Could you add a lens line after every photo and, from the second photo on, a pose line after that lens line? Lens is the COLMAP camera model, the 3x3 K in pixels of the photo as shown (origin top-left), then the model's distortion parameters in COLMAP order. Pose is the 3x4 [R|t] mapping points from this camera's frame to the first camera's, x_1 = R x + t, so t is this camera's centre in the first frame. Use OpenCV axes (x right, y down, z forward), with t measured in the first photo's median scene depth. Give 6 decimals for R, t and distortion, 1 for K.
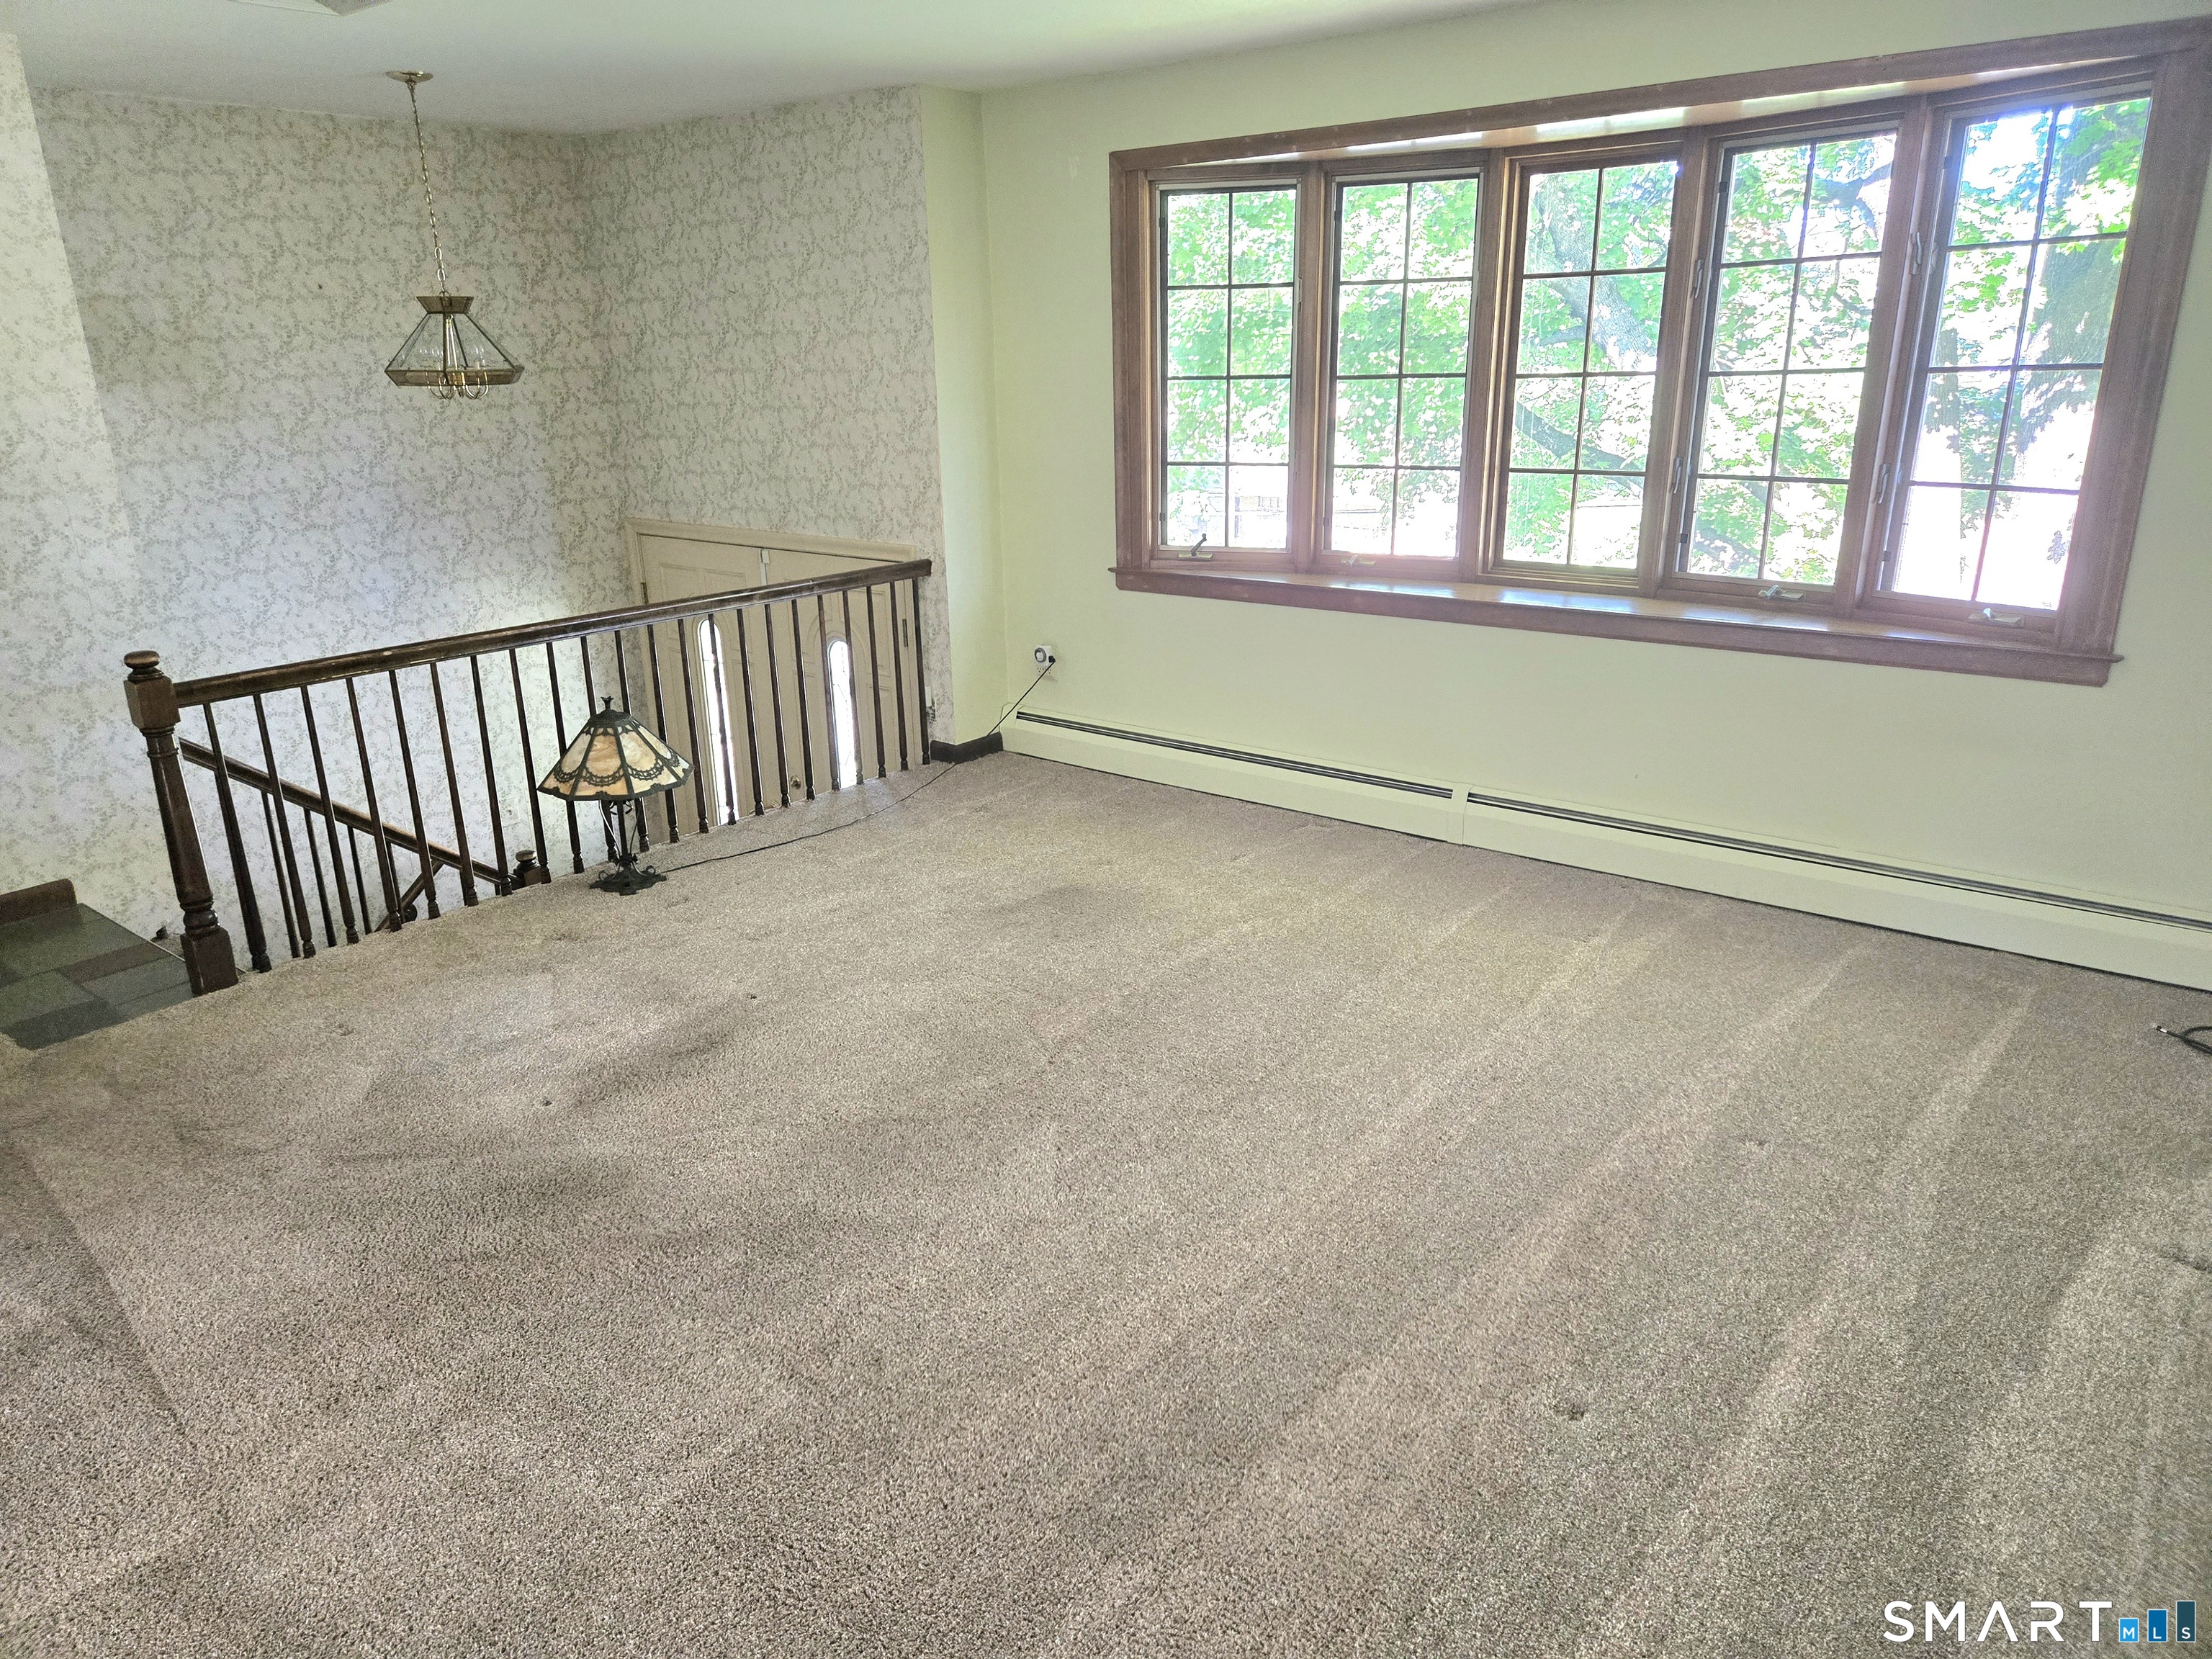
lens RADIAL K [[1482.9, 0, 1110.8], [0, 1482.9, 834.1], [0, 0, 1]] dist [0.039899, -0.014519]
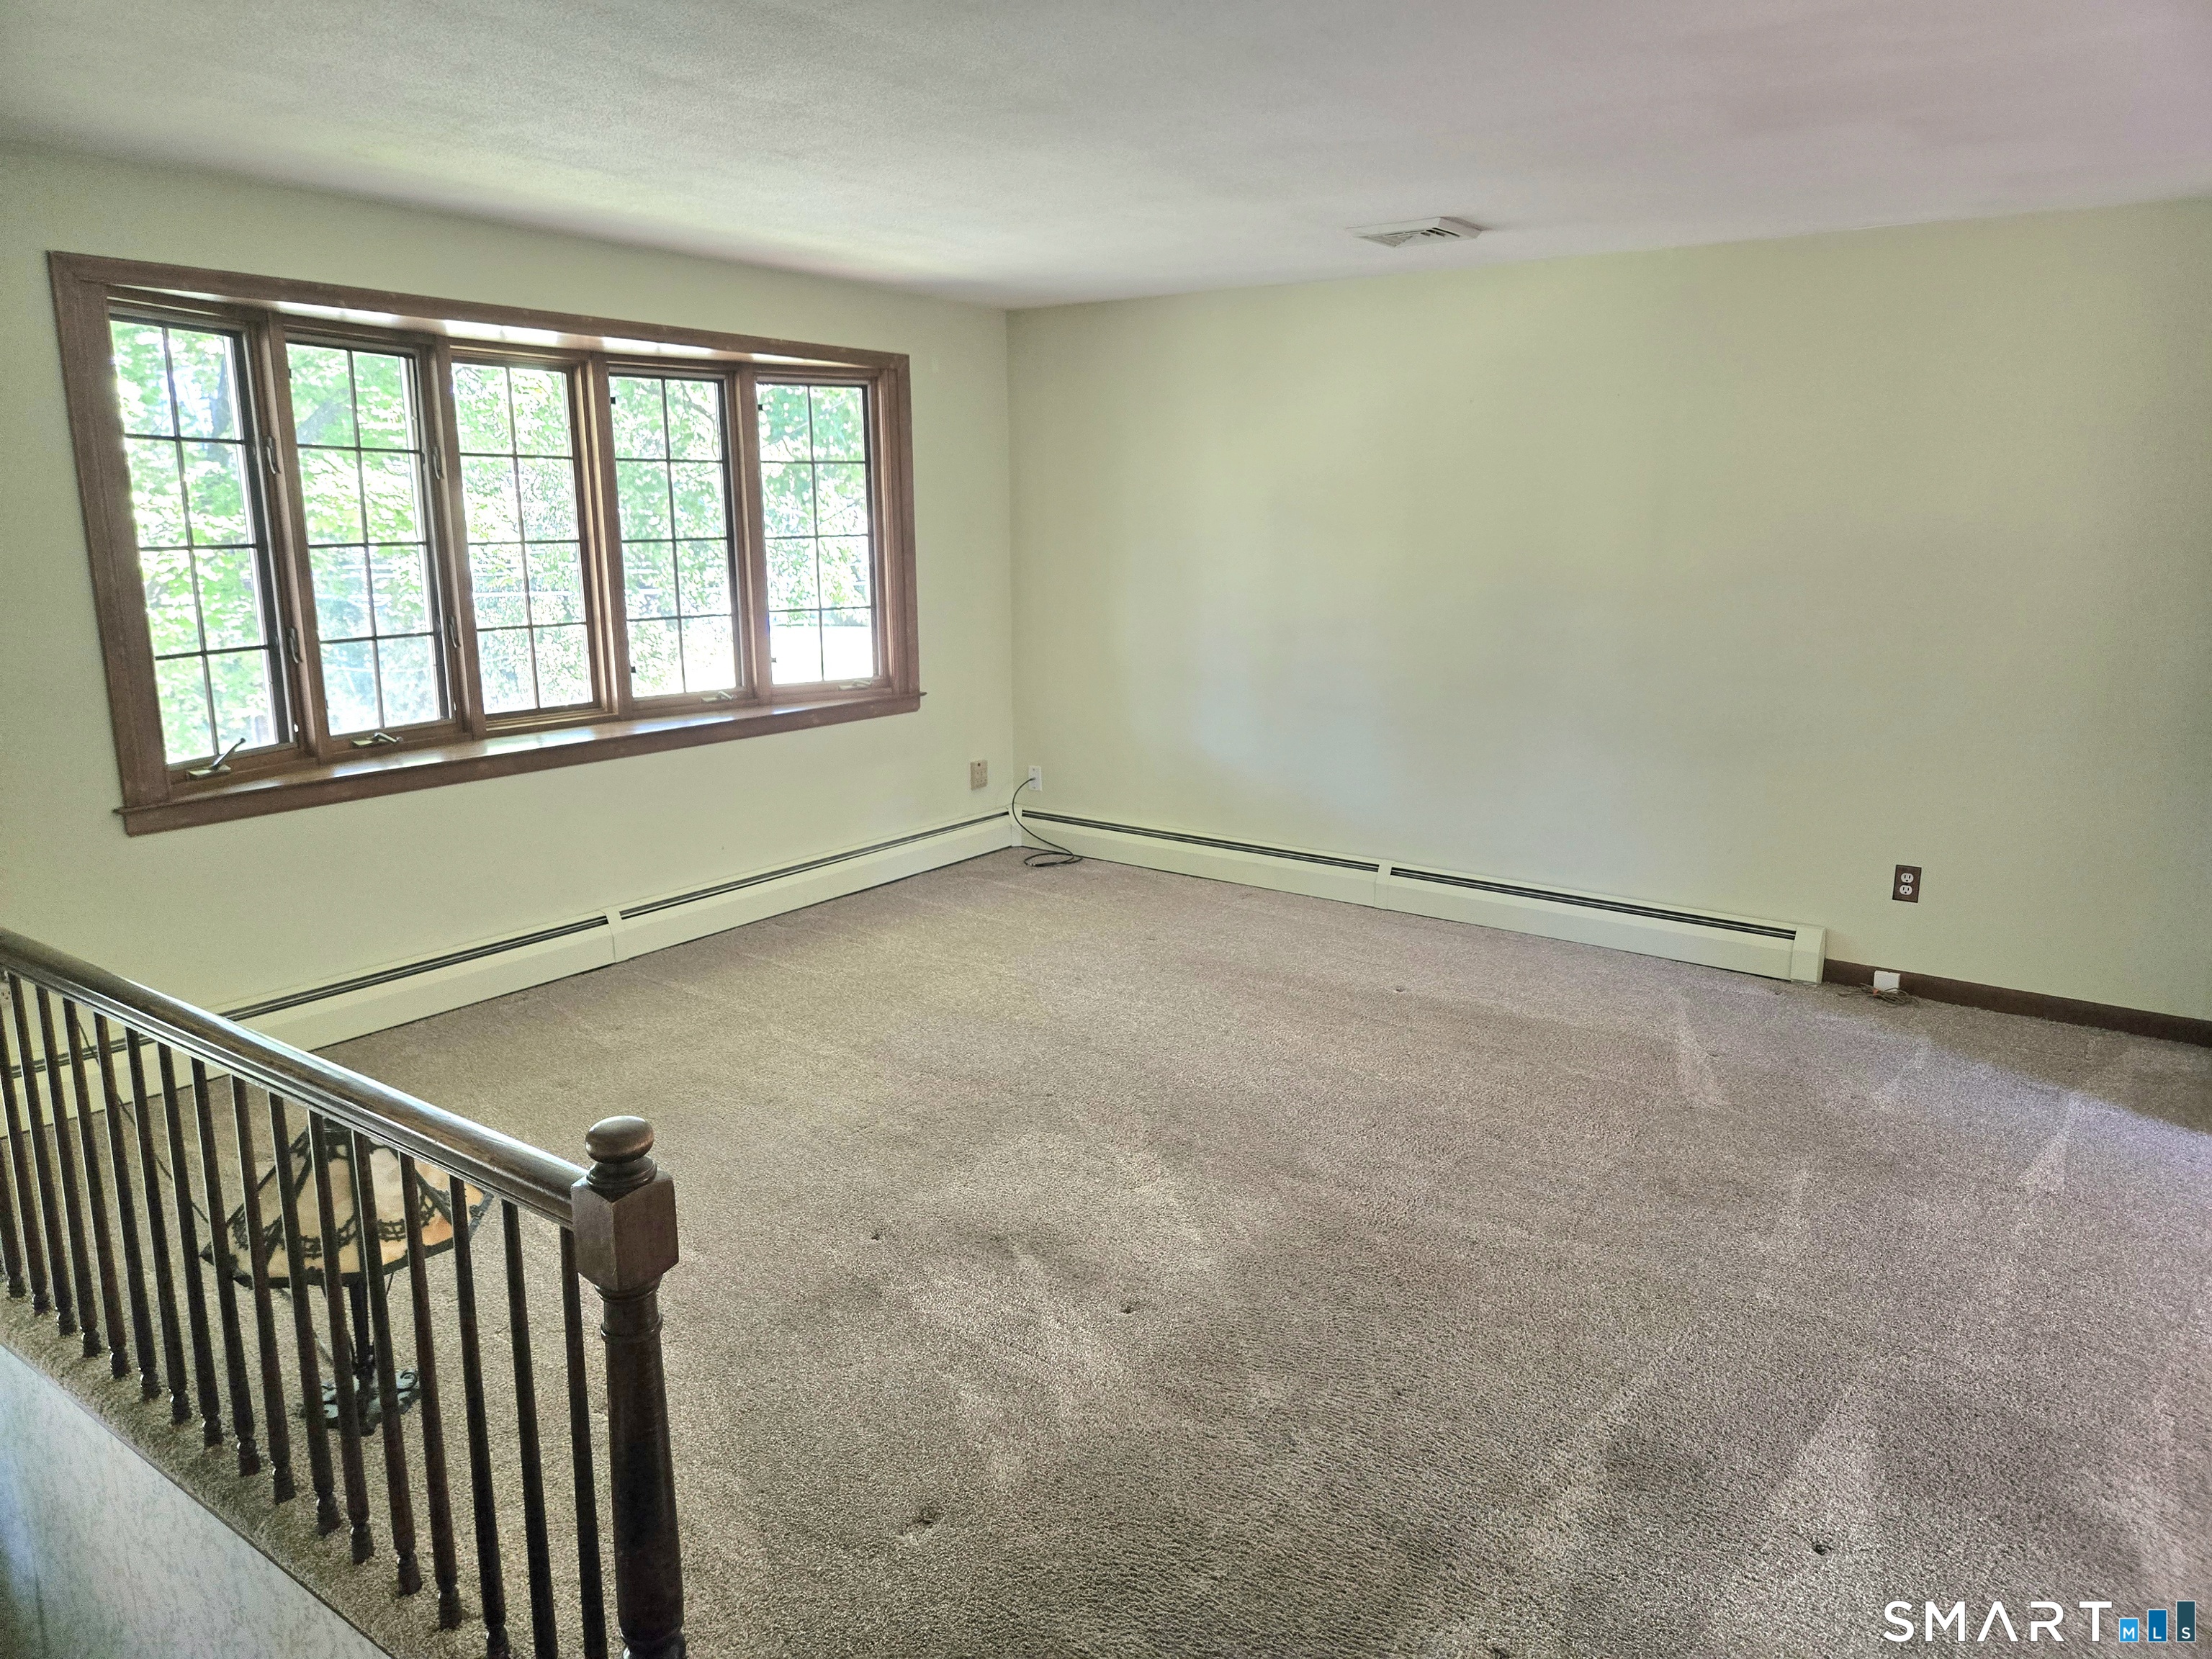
lens RADIAL K [[1482.9, 0, 1105.0], [0, 1482.9, 829.0], [0, 0, 1]] dist [0.039899, -0.014519]
pose [[-0.043799, -0.194195, 0.979985, -0.828347], [0.314183, 0.928479, 0.198031, -0.187597], [-0.948351, 0.316568, 0.020346, 0.614395]]
